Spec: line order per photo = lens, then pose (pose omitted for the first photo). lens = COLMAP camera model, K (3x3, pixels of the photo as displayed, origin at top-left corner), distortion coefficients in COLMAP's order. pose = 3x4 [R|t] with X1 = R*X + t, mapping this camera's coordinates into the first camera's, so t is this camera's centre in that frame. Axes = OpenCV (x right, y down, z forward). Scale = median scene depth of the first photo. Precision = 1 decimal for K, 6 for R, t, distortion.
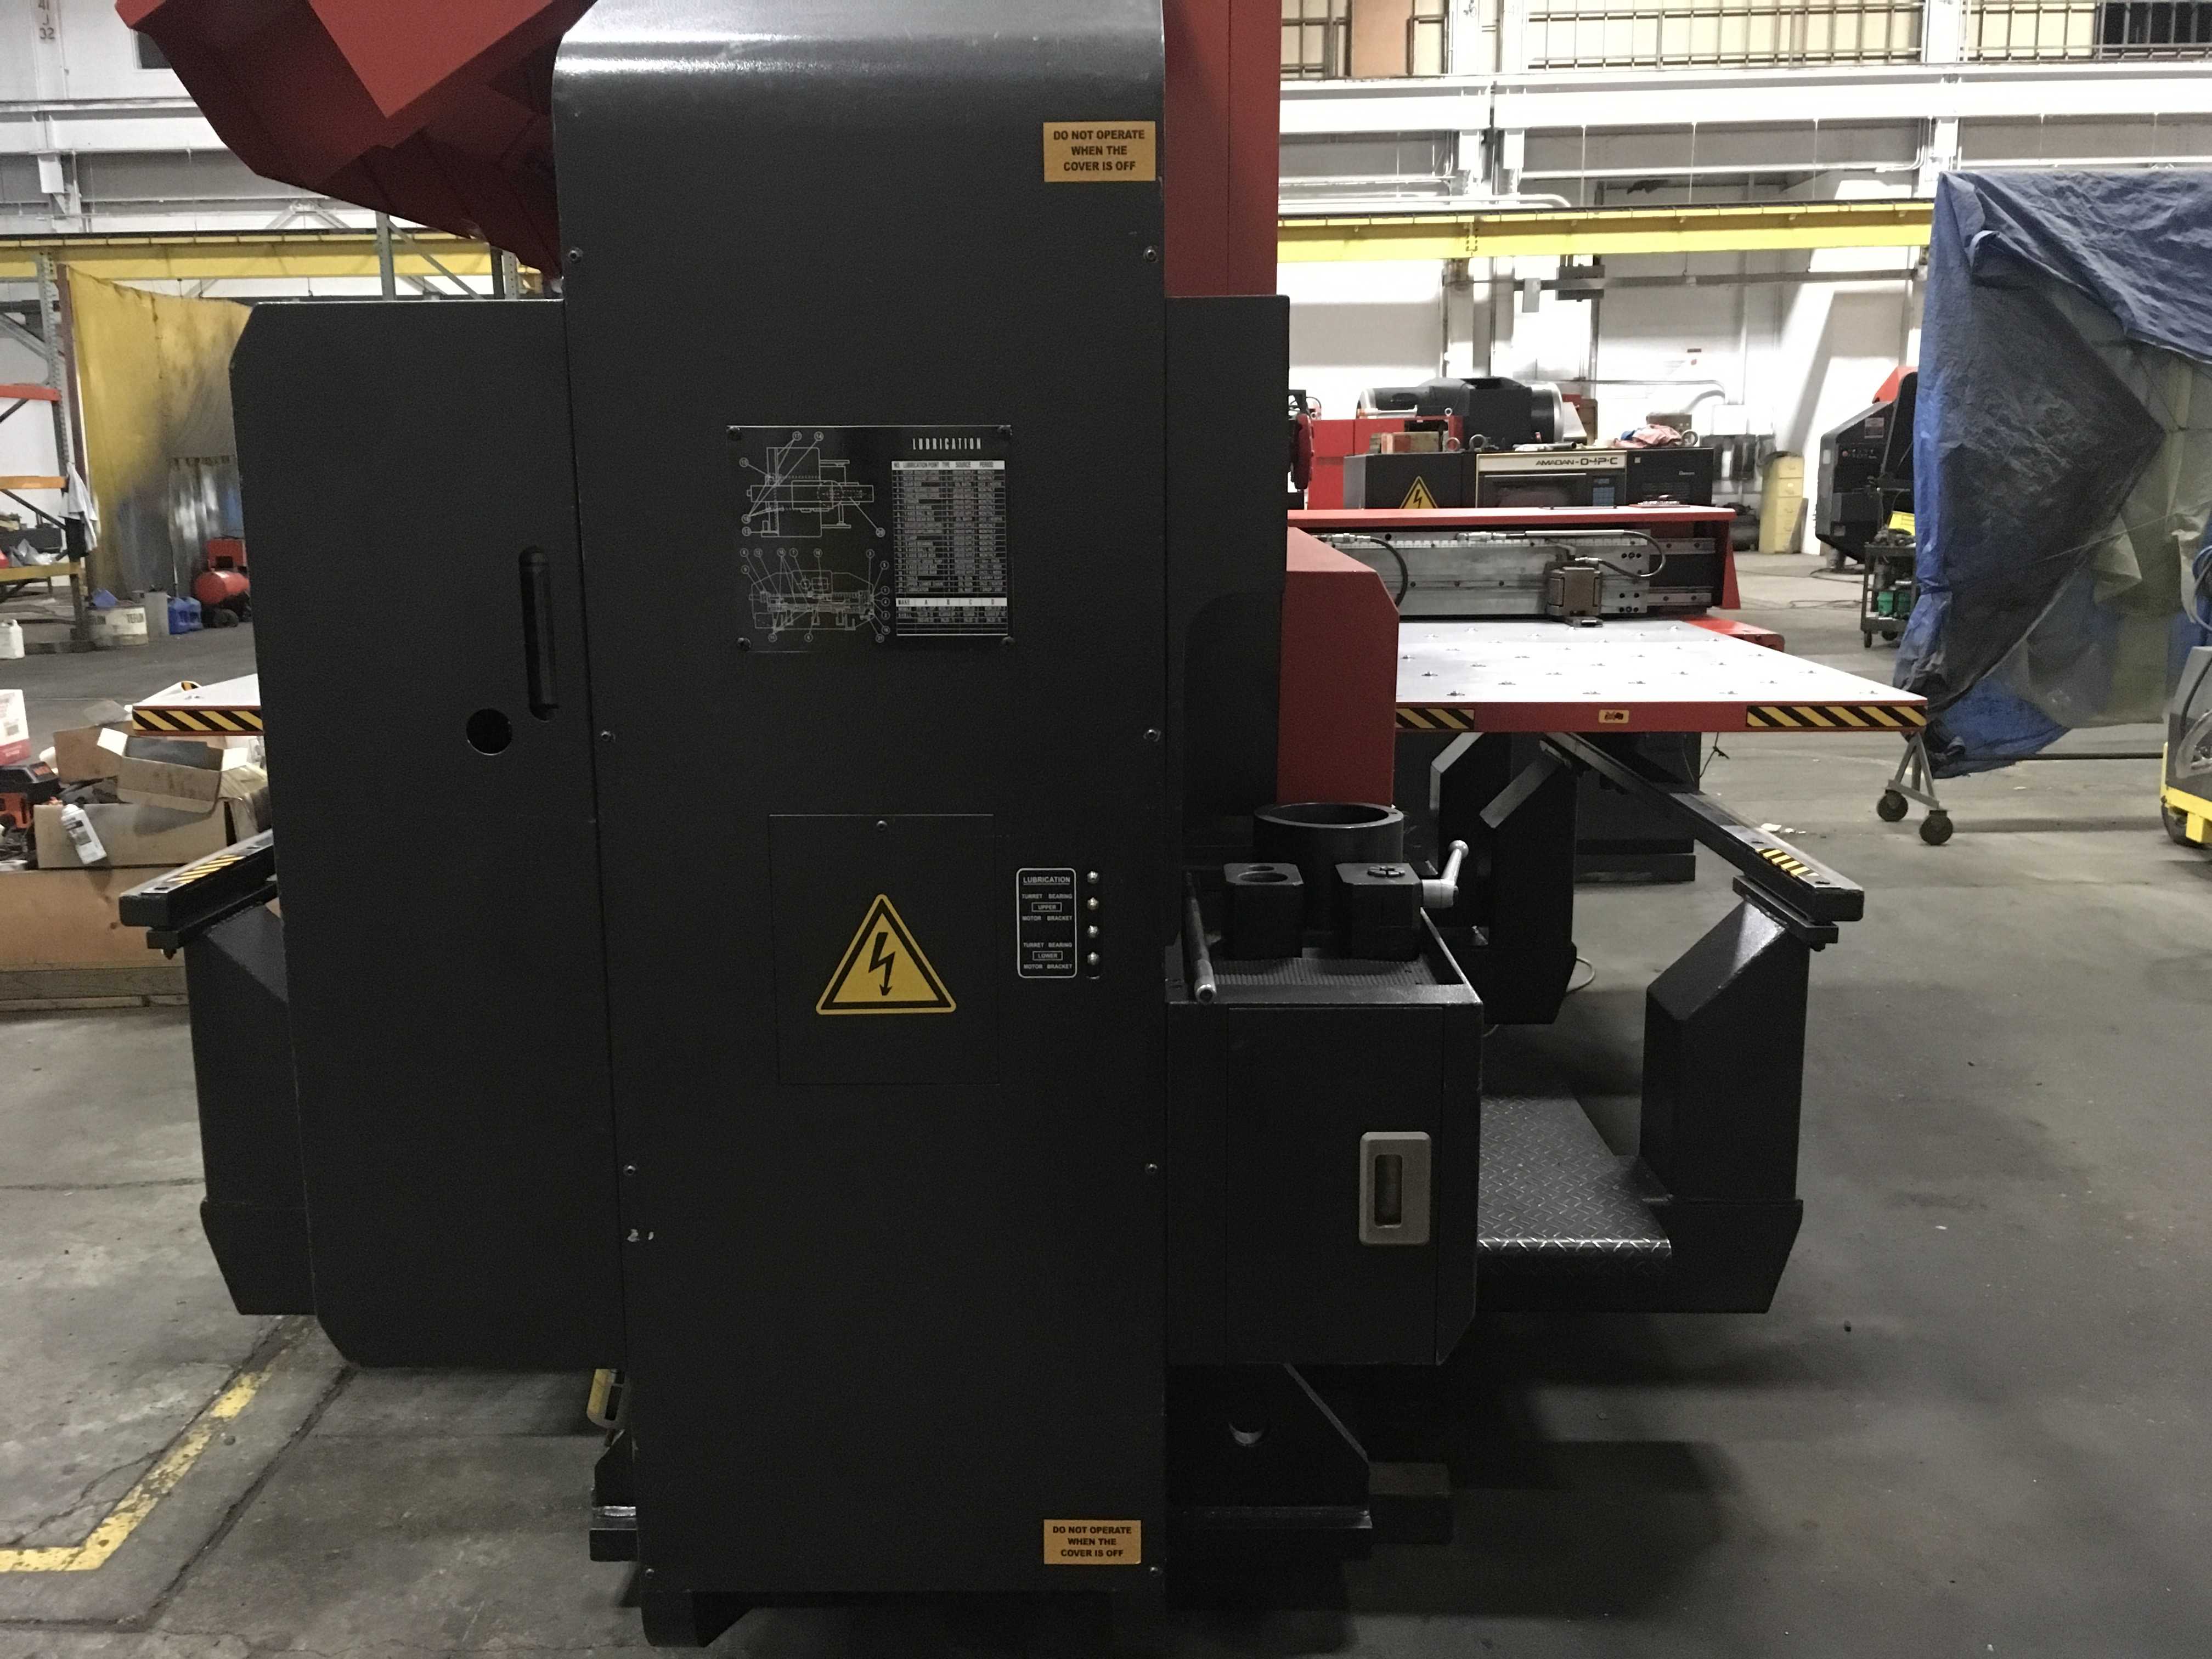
lens RADIAL K [[1719.3, 0, 1103.1], [0, 1719.3, 824.4], [0, 0, 1]] dist [-0.003172, -0.013602]
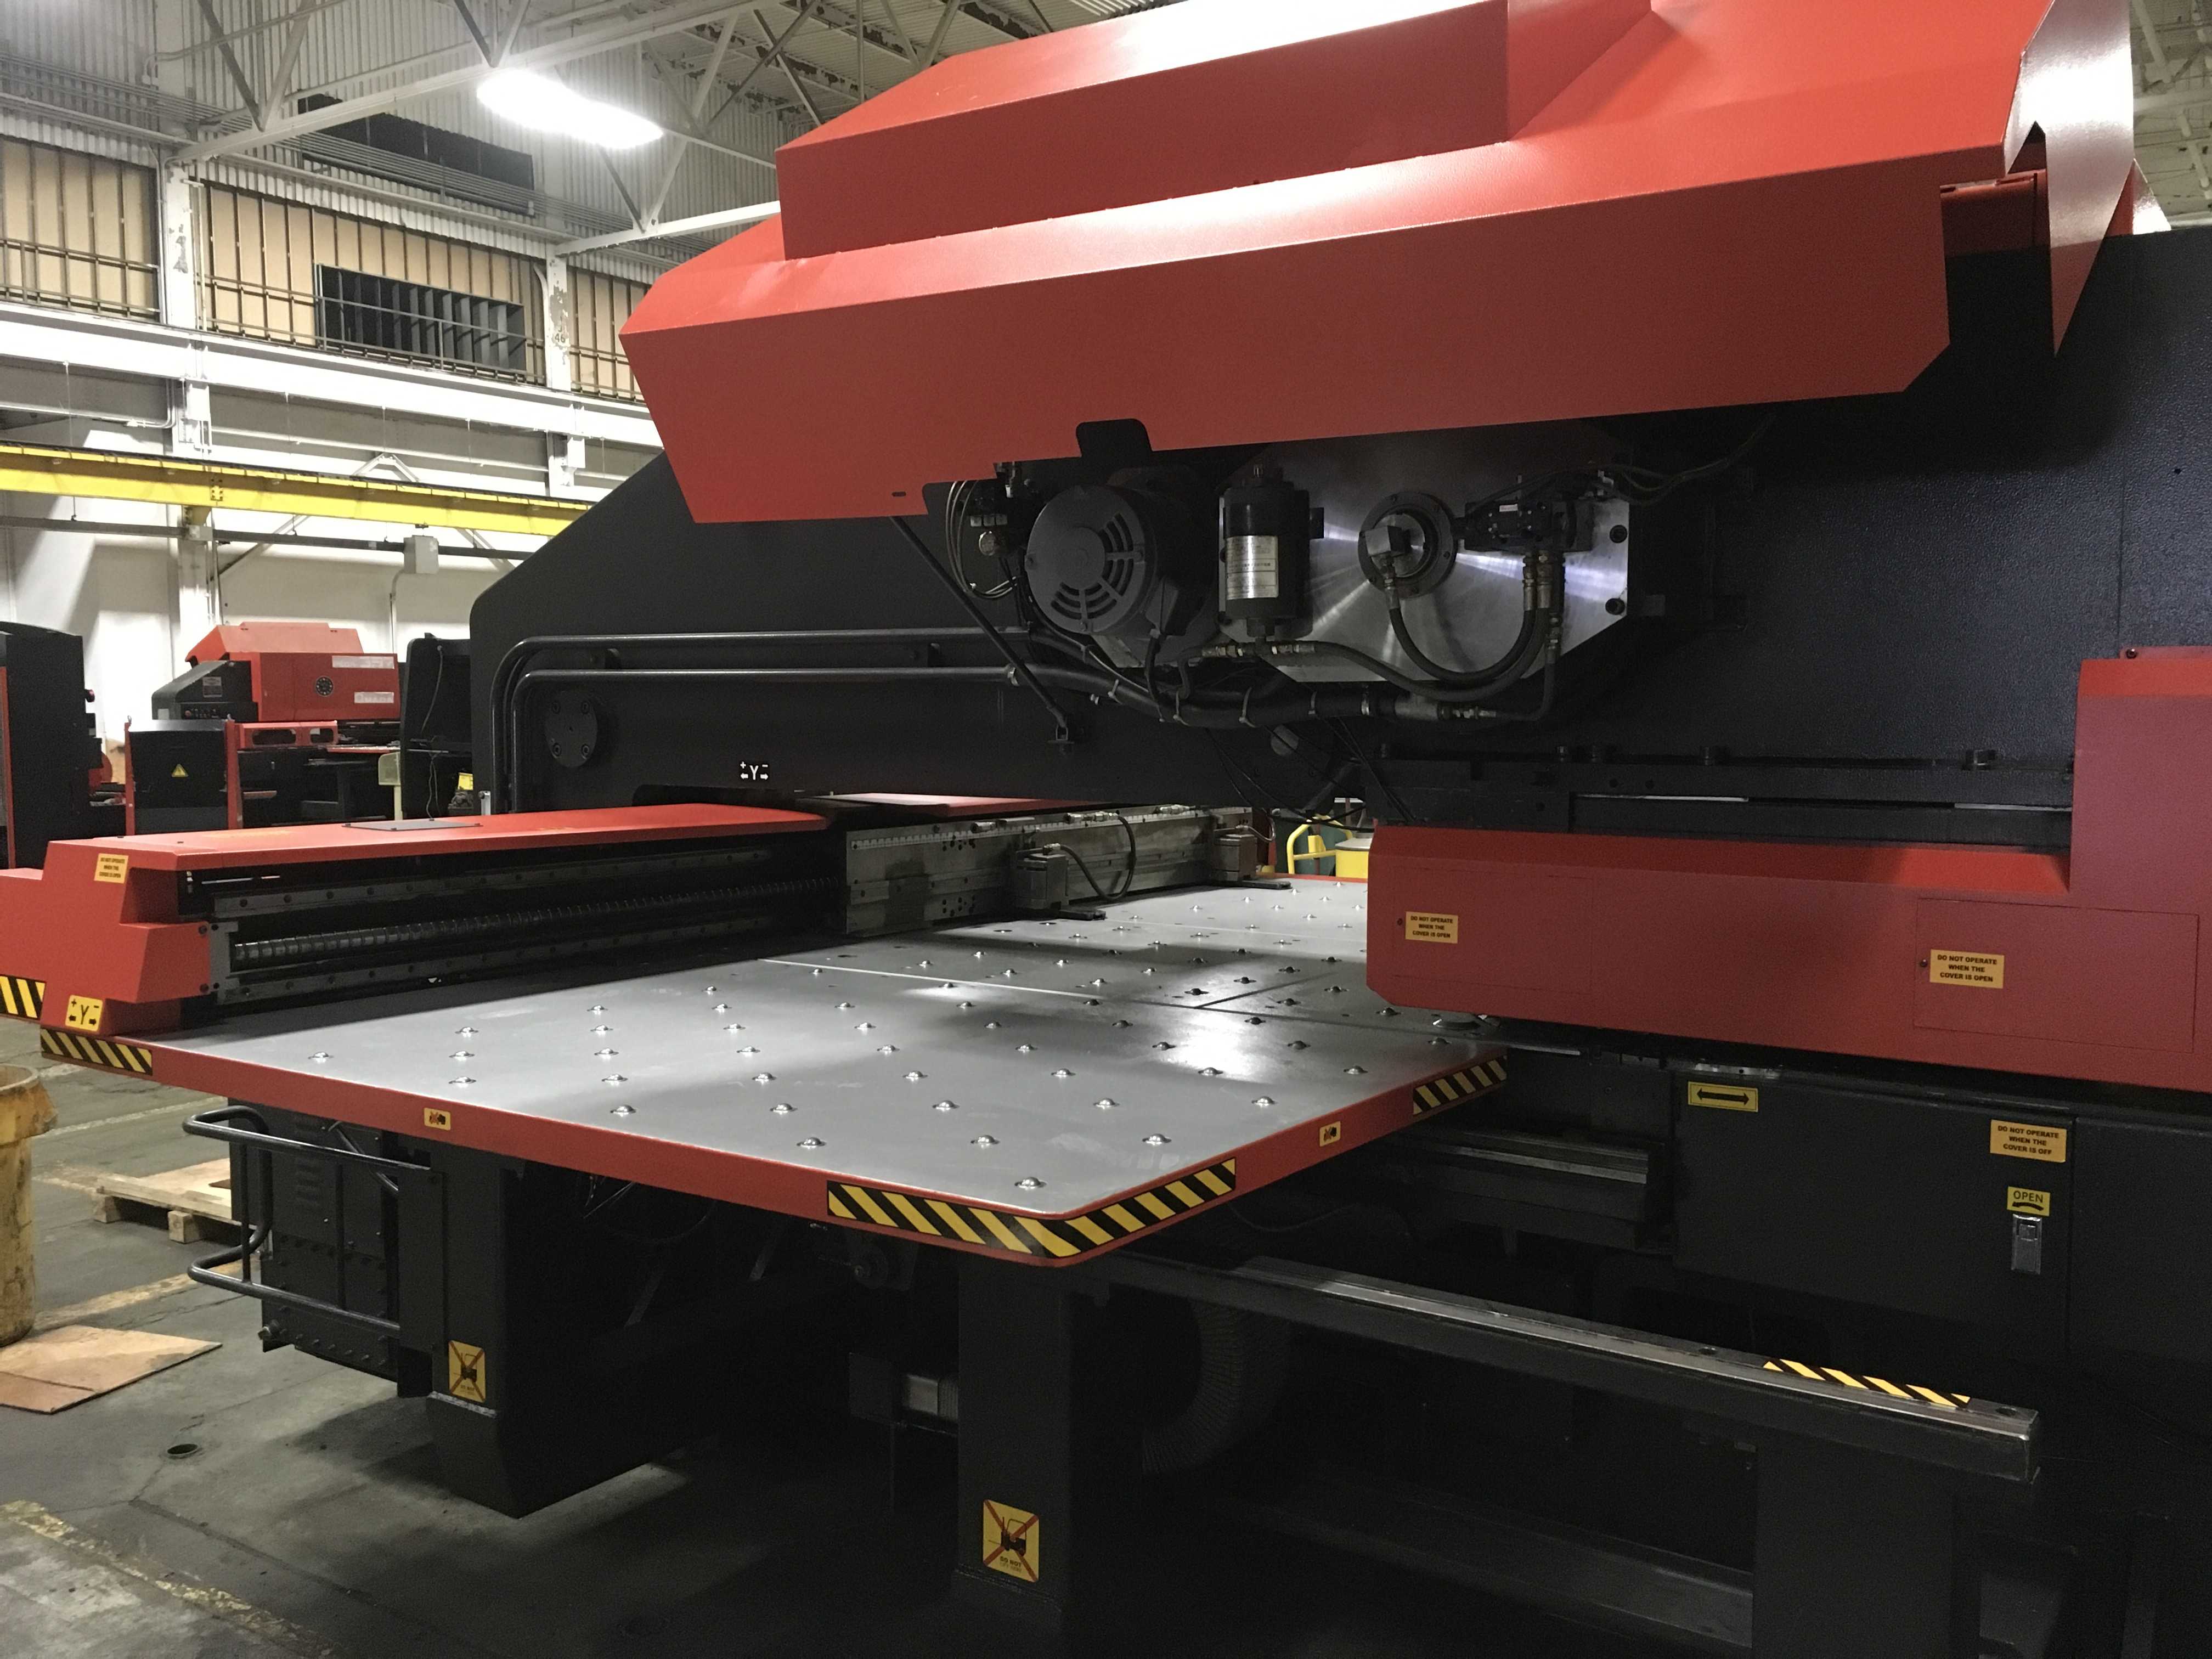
lens RADIAL K [[1916.0, 0, 1106.9], [0, 1916.0, 838.5], [0, 0, 1]] dist [-0.042284, -0.008840]
pose [[0.565814, -0.030294, 0.823976, -0.117424], [0.152695, 0.985889, -0.068607, 0.003534], [-0.810271, 0.164636, 0.562455, -0.000316]]
